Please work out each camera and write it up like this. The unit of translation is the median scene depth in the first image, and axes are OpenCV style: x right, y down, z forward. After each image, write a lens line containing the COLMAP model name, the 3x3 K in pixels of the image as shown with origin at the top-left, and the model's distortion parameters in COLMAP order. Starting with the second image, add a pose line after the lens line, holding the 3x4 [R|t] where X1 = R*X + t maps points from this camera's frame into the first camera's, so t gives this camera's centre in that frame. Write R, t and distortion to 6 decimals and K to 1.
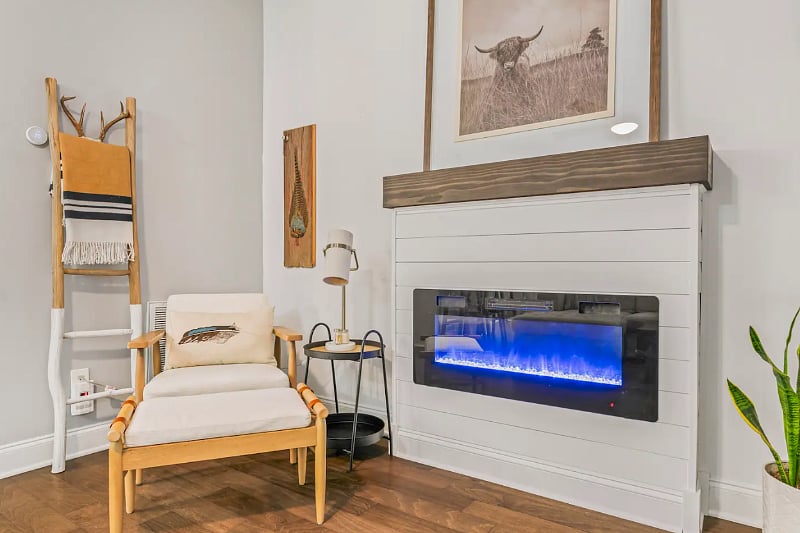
lens RADIAL K [[487.2, 0, 416.3], [0, 487.2, 273.5], [0, 0, 1]] dist [-0.008852, -0.004896]
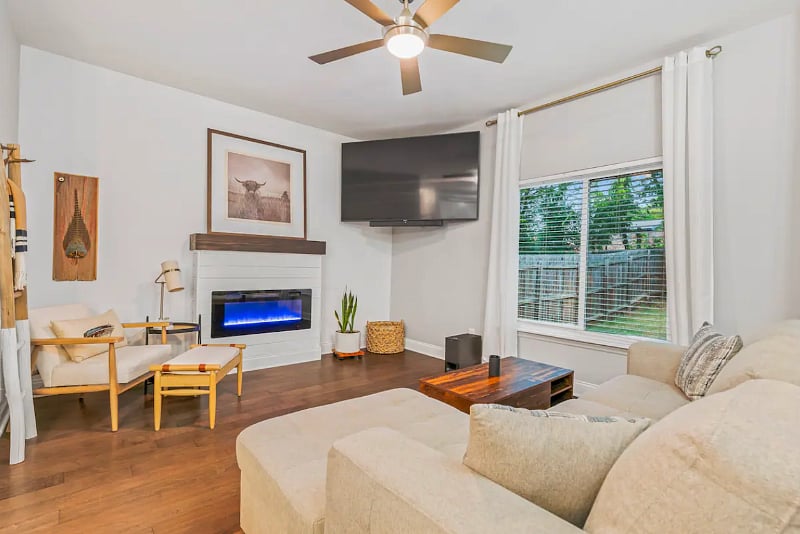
lens RADIAL K [[387.7, 0, 403.0], [0, 387.7, 274.7], [0, 0, 1]] dist [-0.005775, 0.000267]
pose [[0.242199, -0.019154, 0.970037, -1.453523], [-0.008881, 0.999719, 0.021957, -0.084928], [-0.970186, -0.013933, 0.241961, -0.152577]]
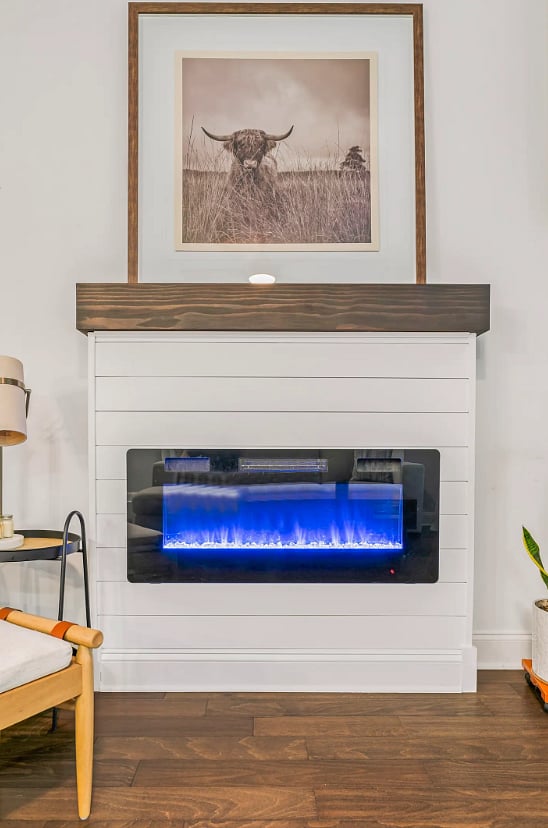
lens RADIAL K [[581.3, 0, 221.5], [0, 581.3, 463.6], [0, 0, 1]] dist [-0.004494, 0.003292]
pose [[0.824966, -0.017149, 0.564922, -0.395365], [0.007750, 0.999789, 0.019032, 0.040169], [-0.565129, -0.011323, 0.824925, 0.246925]]
